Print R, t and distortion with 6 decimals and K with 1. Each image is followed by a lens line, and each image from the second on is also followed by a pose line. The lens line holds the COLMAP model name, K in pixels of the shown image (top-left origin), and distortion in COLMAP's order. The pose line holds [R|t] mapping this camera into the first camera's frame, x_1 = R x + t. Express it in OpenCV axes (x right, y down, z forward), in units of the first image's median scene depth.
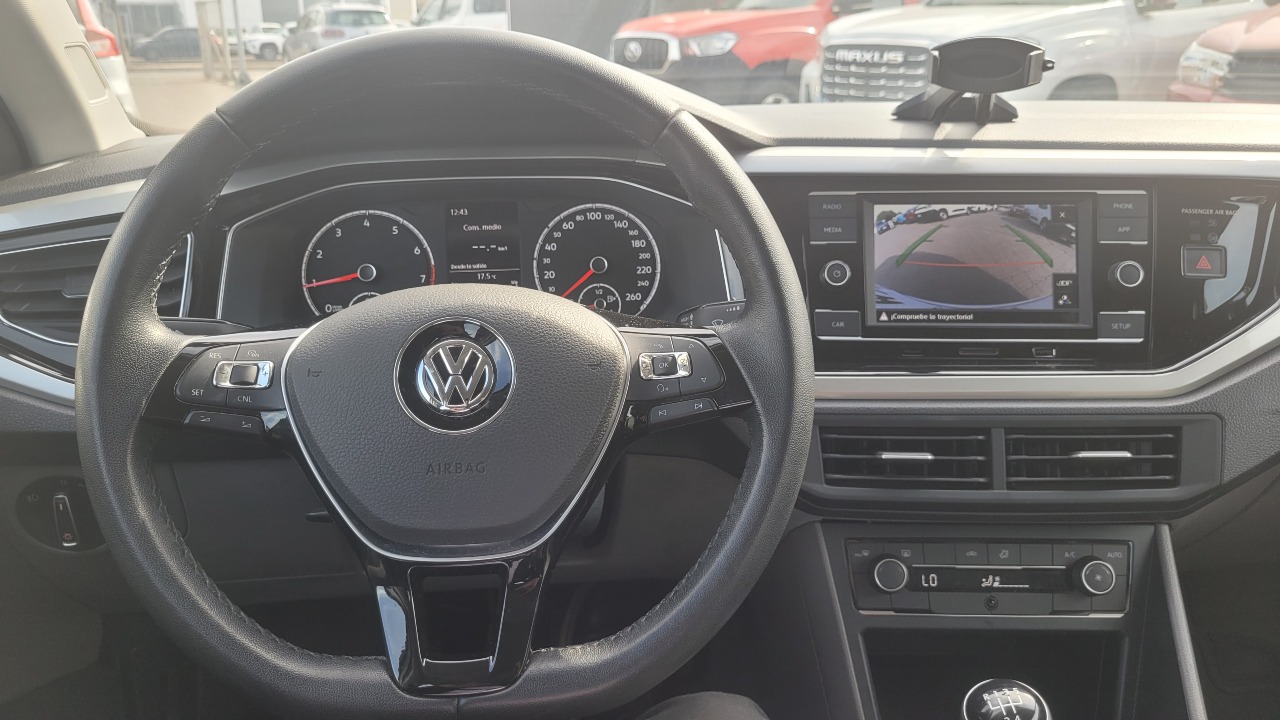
lens RADIAL K [[980.1, 0, 632.7], [0, 980.1, 359.4], [0, 0, 1]] dist [0.034120, -0.025947]
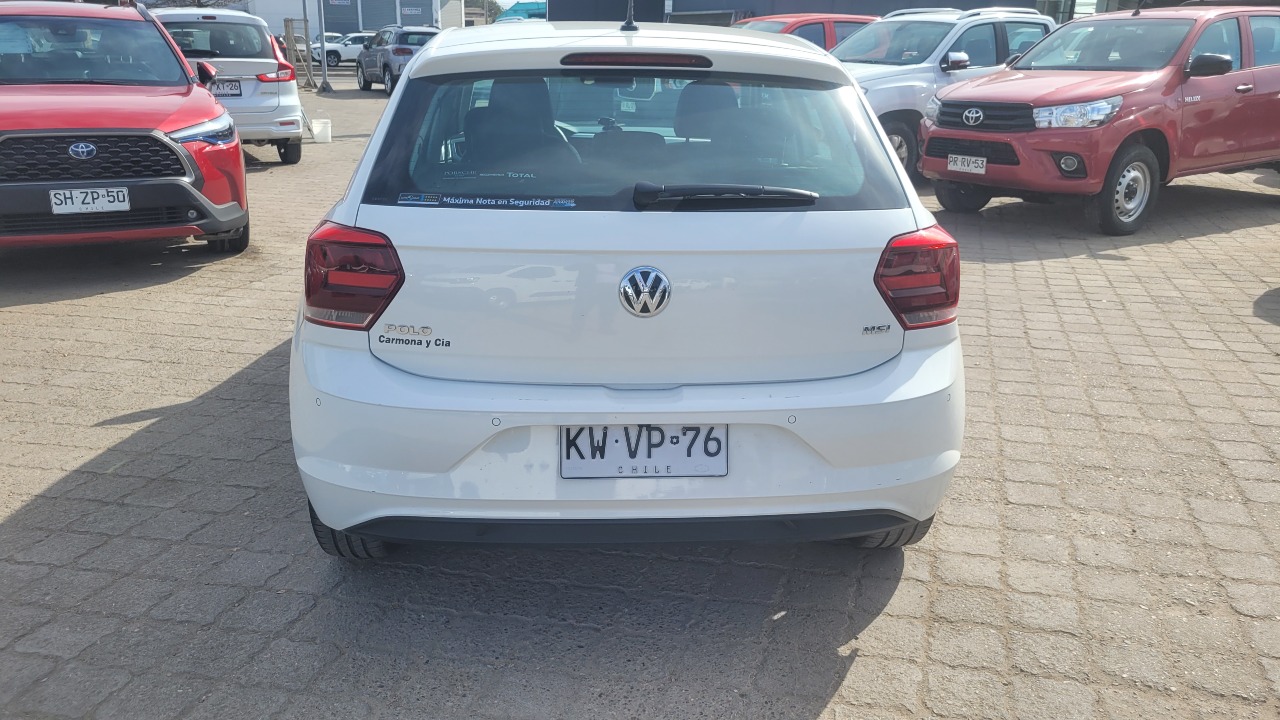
lens RADIAL K [[980.1, 0, 638.1], [0, 980.1, 367.4], [0, 0, 1]] dist [0.034120, -0.025947]
pose [[0.999050, 0.033981, -0.027272, 0.640950], [-0.034028, 0.999420, -0.001269, 1.059383], [0.027213, 0.002196, 0.999627, -4.387936]]
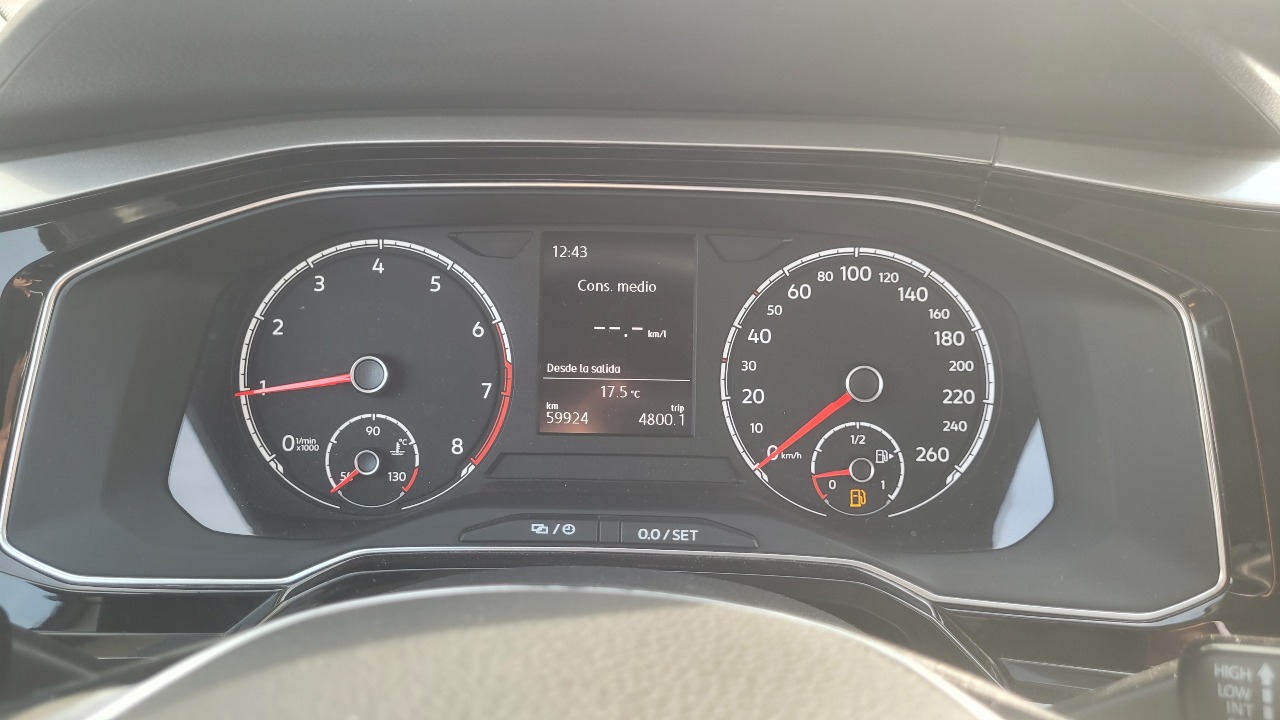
lens RADIAL K [[980.1, 0, 674.7], [0, 980.1, 382.9], [0, 0, 1]] dist [0.034120, -0.025947]
pose [[0.994270, 0.061576, -0.087386, -0.081574], [-0.058519, 0.997595, 0.037135, -0.107747], [0.089463, -0.031809, 0.995482, 0.532105]]
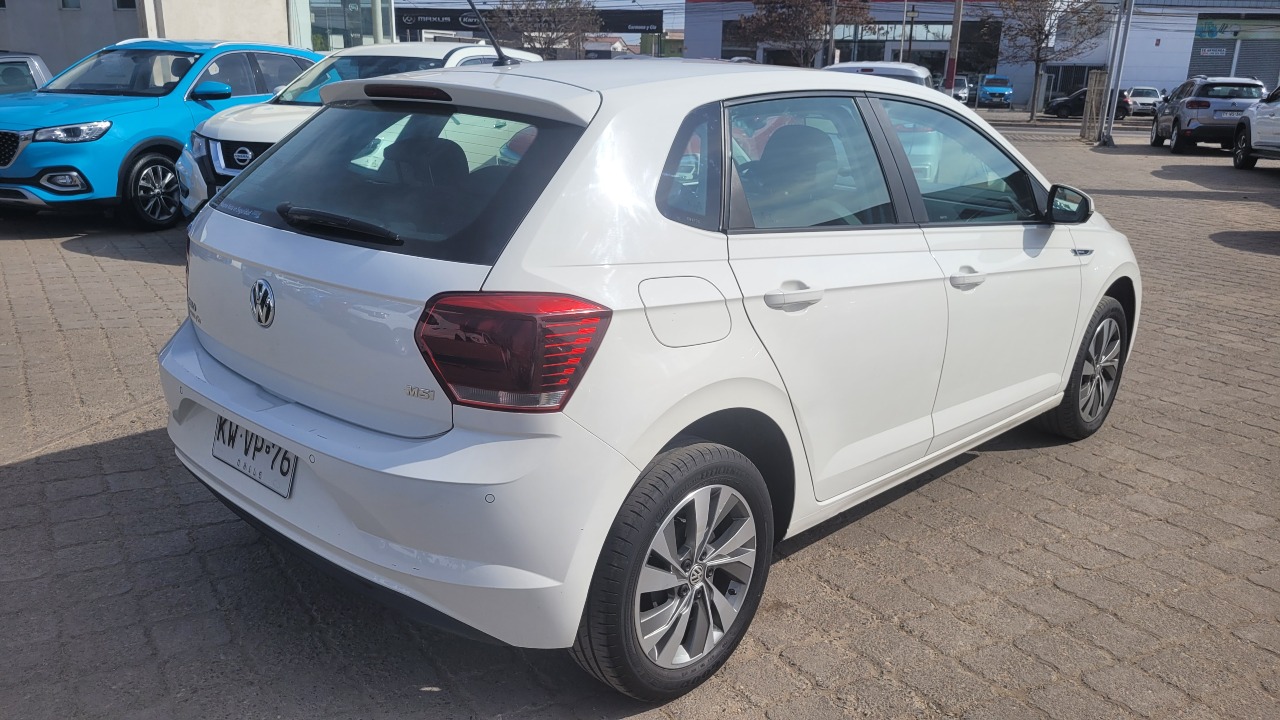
lens RADIAL K [[980.1, 0, 637.6], [0, 980.1, 361.5], [0, 0, 1]] dist [0.034120, -0.025947]
pose [[0.652310, 0.230421, -0.722079, 3.213129], [-0.264060, 0.962074, 0.068460, 0.563124], [0.710468, 0.146015, 0.688415, -2.980530]]
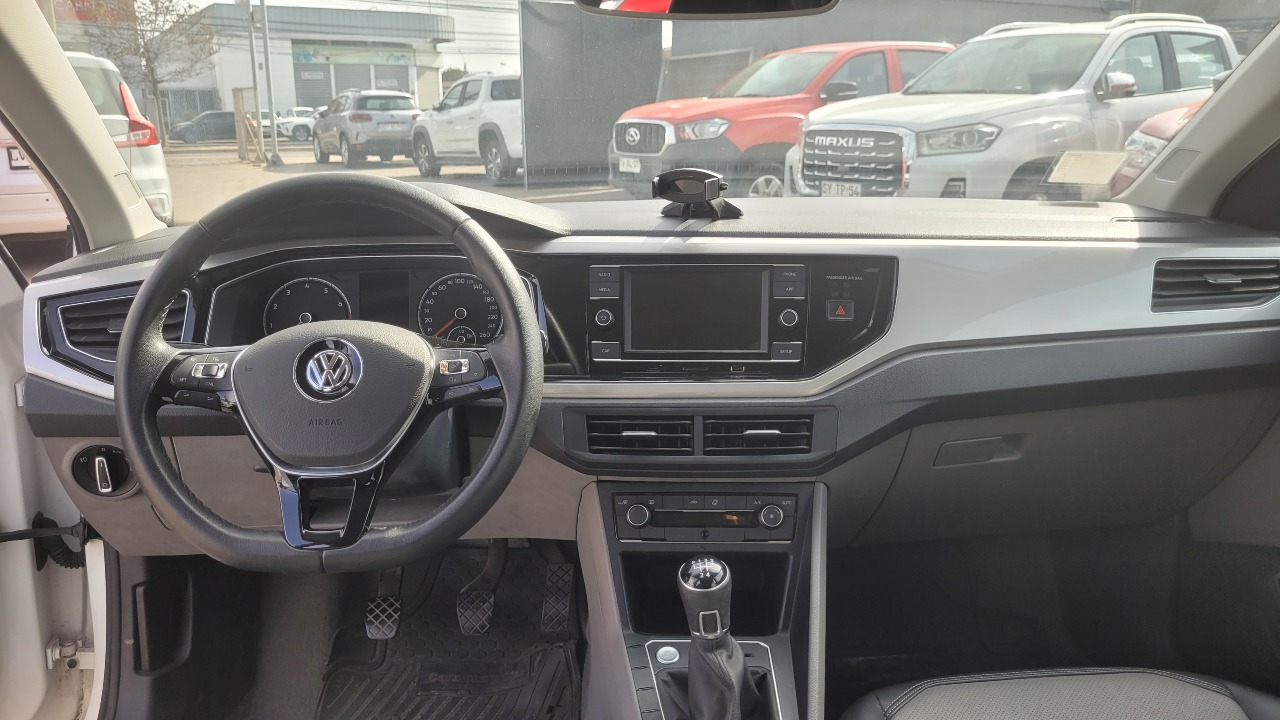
lens RADIAL K [[980.1, 0, 628.5], [0, 980.1, 359.1], [0, 0, 1]] dist [0.034120, -0.025947]
pose [[0.999616, 0.001108, -0.027676, 0.259604], [-0.003160, 0.997238, -0.074207, 0.081670], [0.027517, 0.074266, 0.996859, -0.471322]]
